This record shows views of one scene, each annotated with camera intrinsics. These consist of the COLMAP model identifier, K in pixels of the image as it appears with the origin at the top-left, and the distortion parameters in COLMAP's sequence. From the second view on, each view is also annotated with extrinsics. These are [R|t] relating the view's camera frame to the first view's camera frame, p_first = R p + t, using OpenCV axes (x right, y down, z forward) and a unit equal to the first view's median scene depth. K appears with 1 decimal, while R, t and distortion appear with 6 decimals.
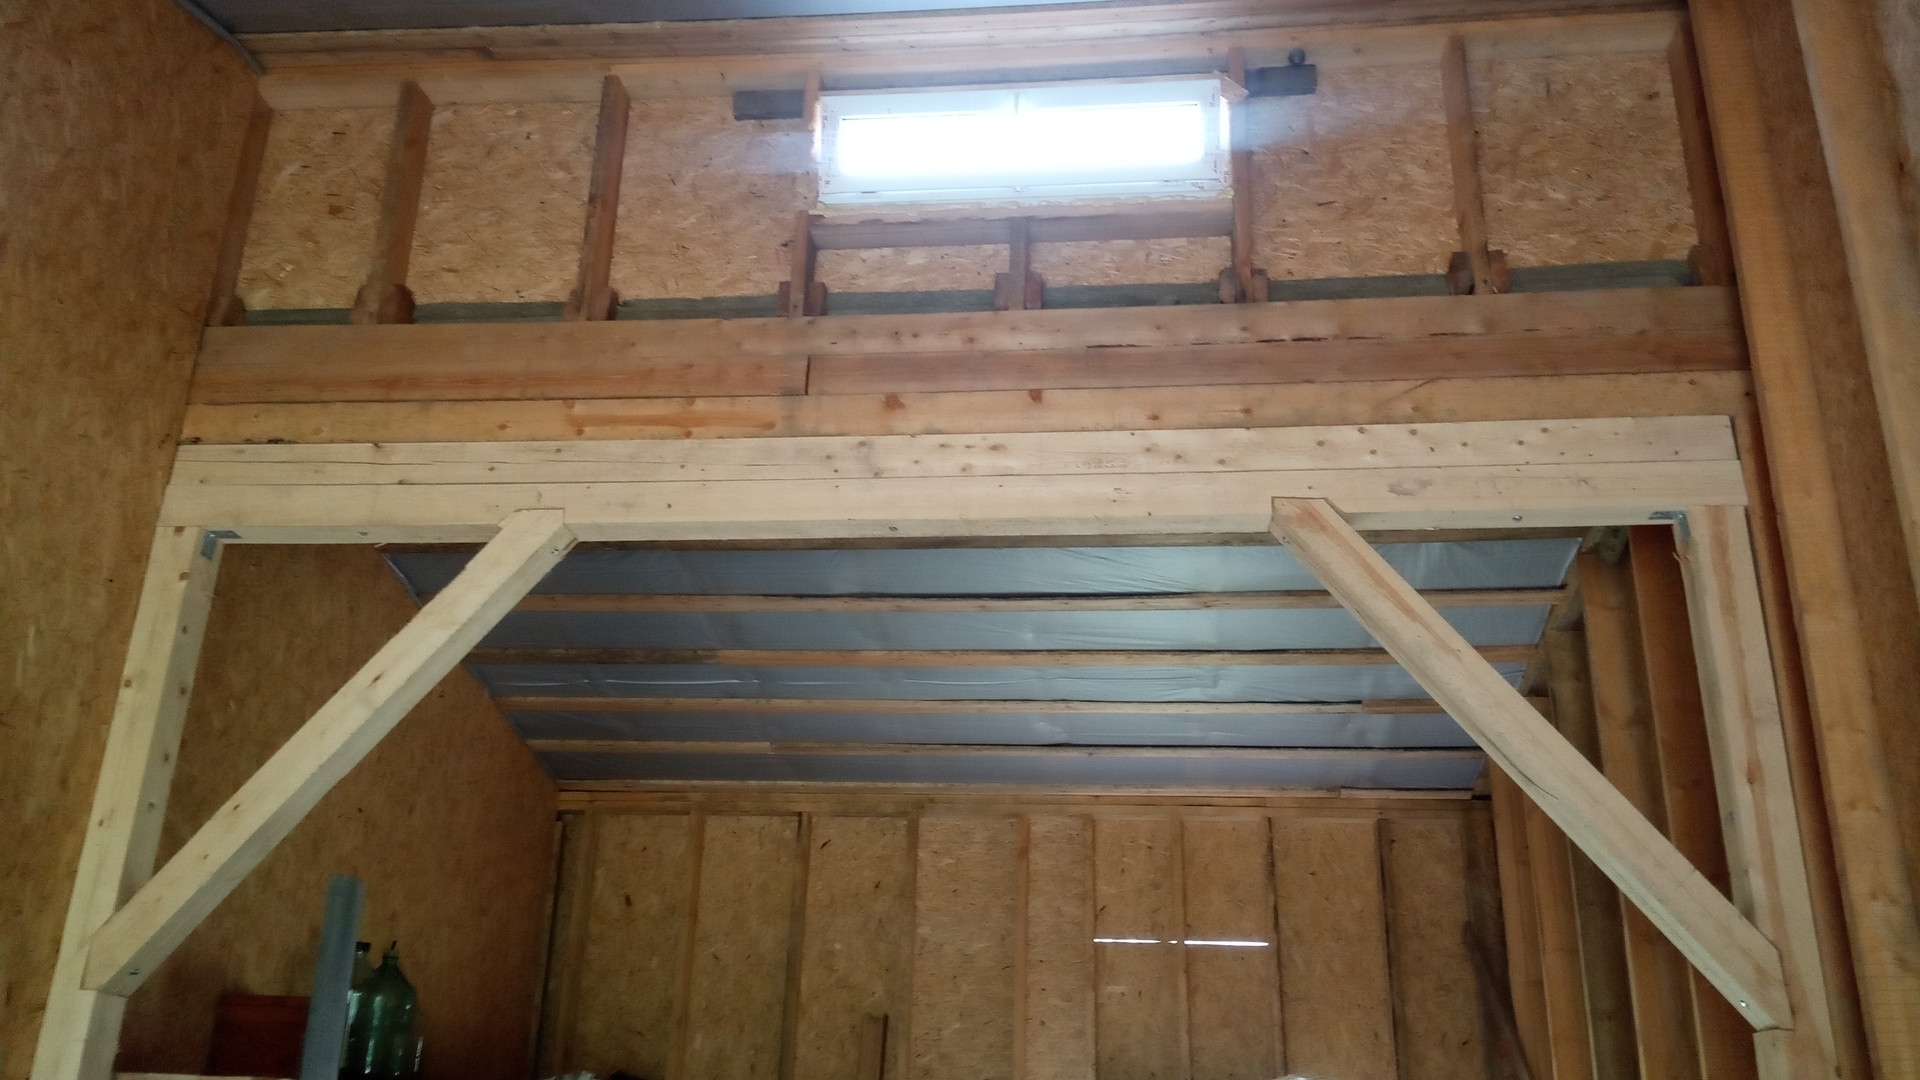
lens RADIAL K [[1528.1, 0, 960.0], [0, 1528.1, 540.0], [0, 0, 1]] dist [0.099121, -0.181887]
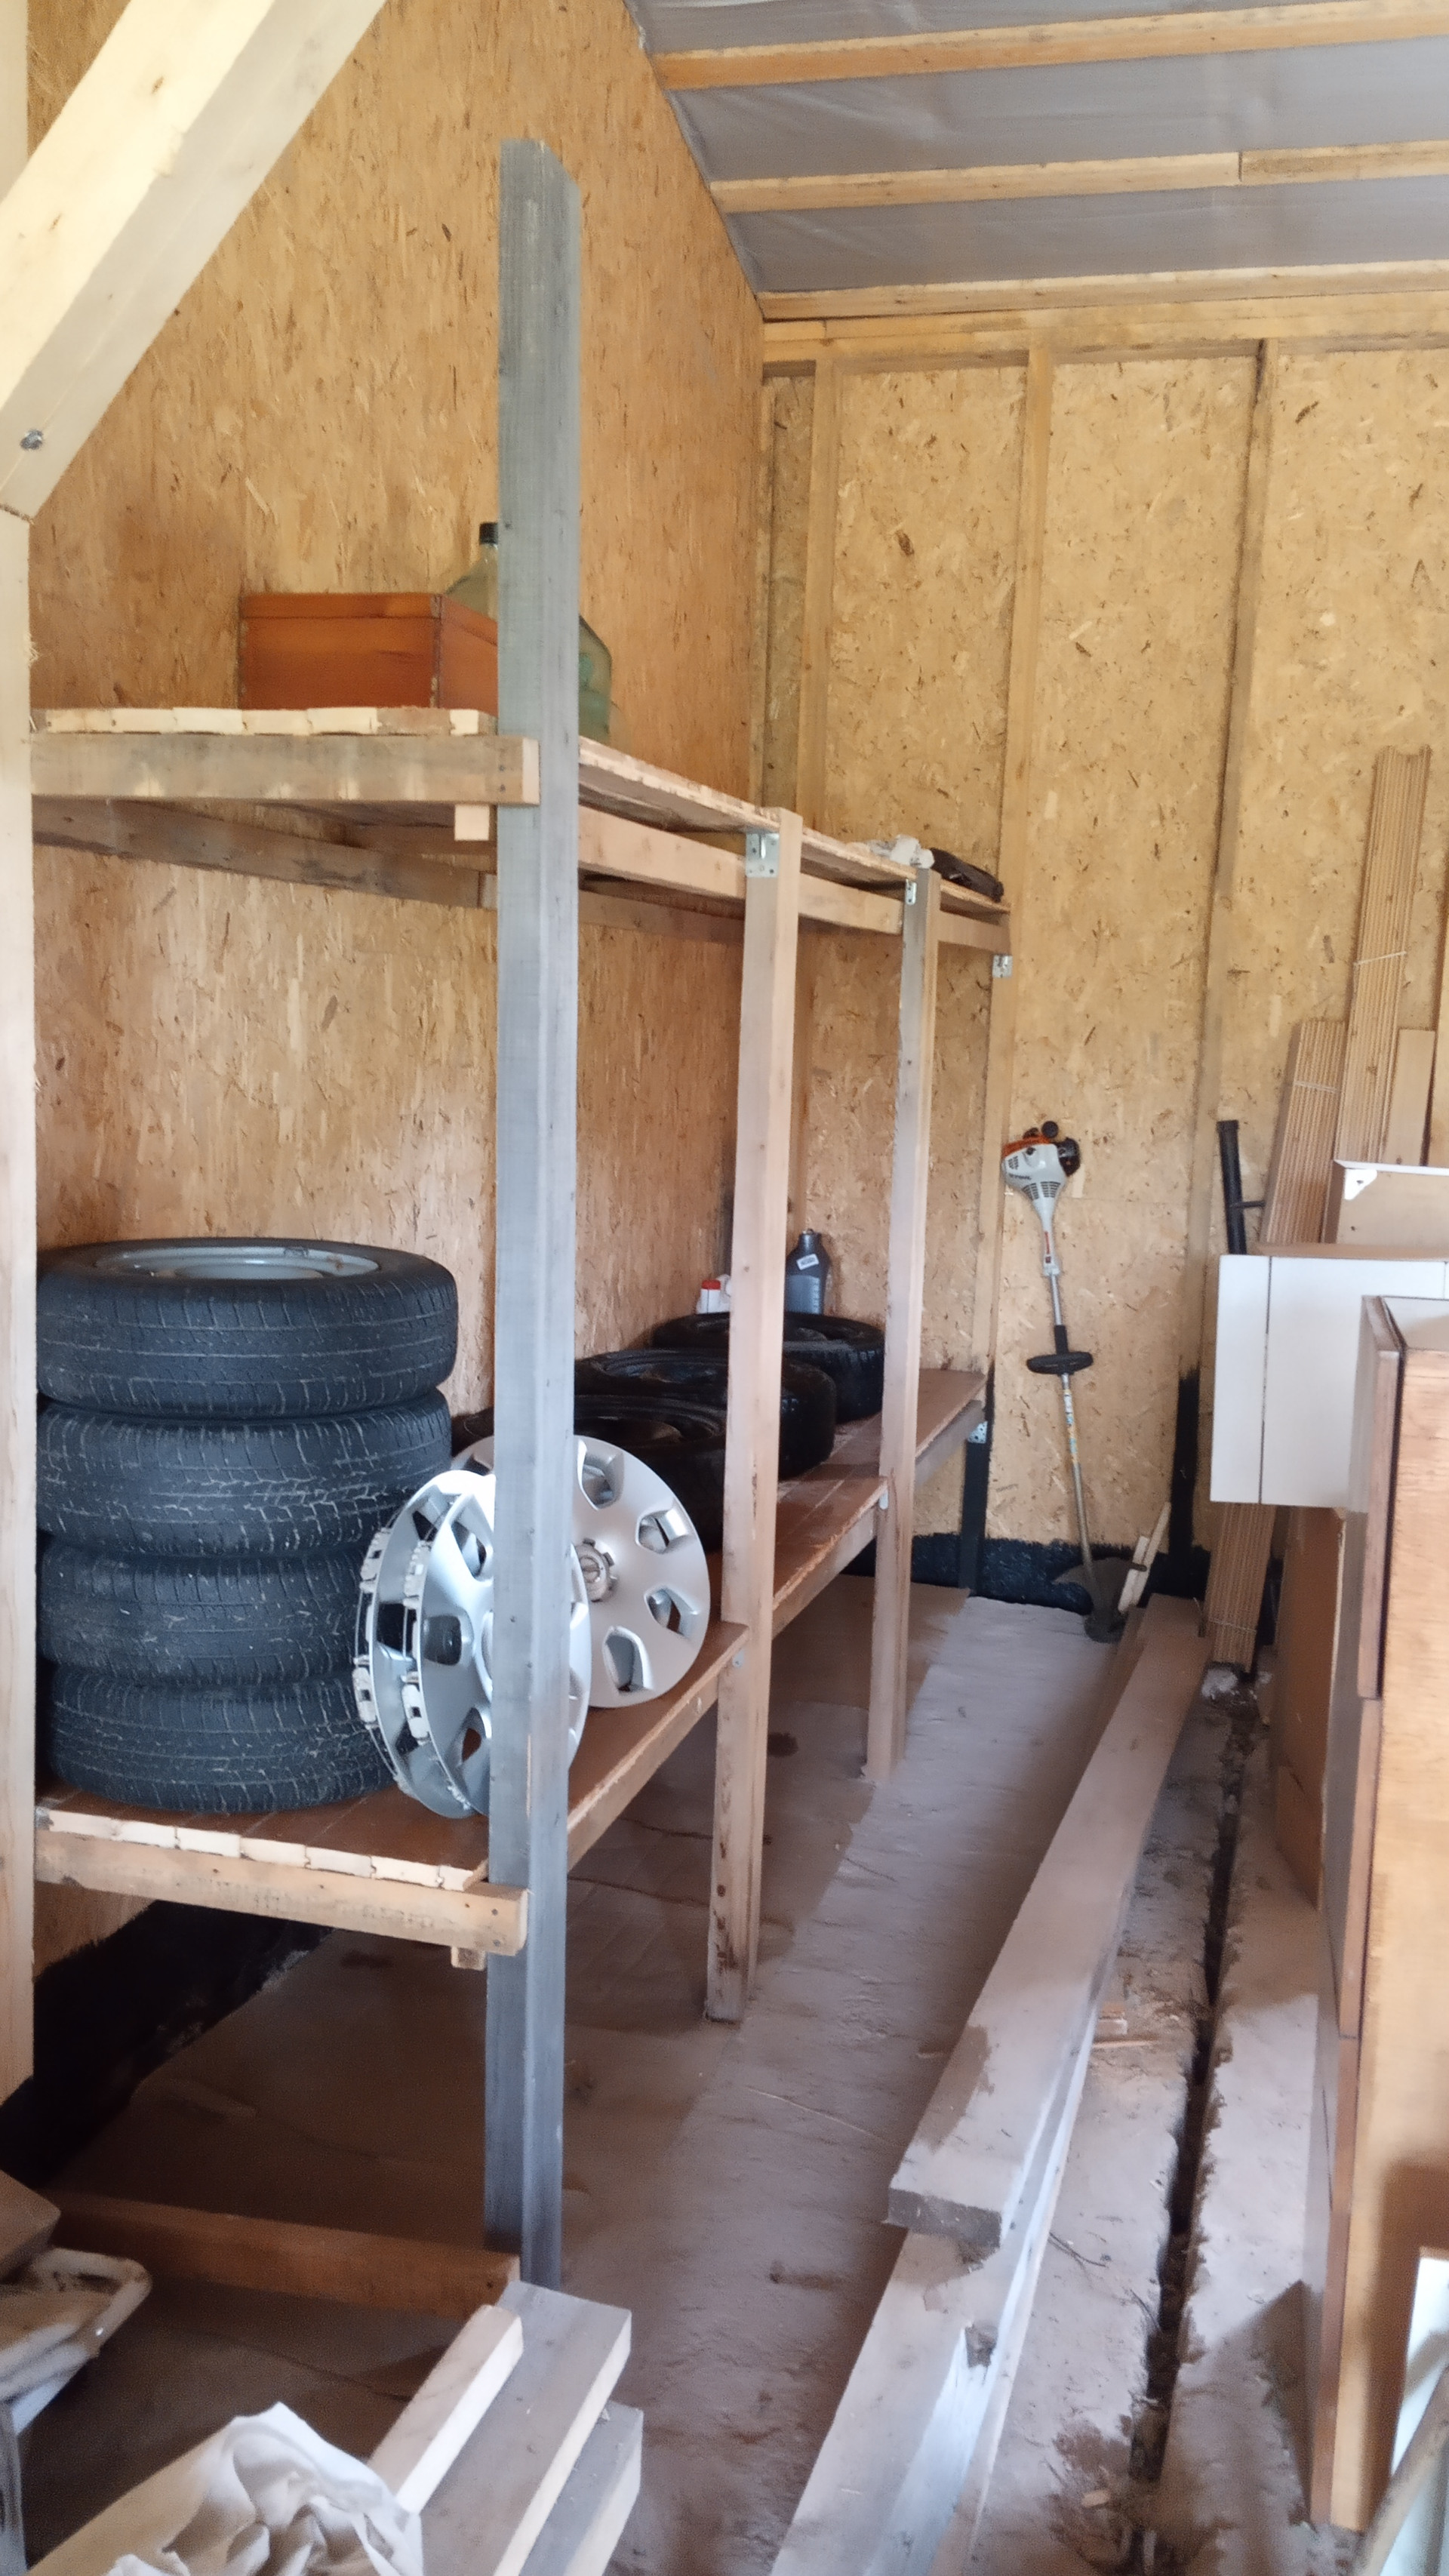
lens RADIAL K [[2050.1, 0, 724.5], [0, 2050.1, 1288.0], [0, 0, 1]] dist [0.099121, -0.181887]
pose [[0.984329, 0.031768, -0.173459, -0.148426], [0.053621, 0.883146, 0.466025, 0.127889], [0.167994, -0.468022, 0.867602, 0.267424]]
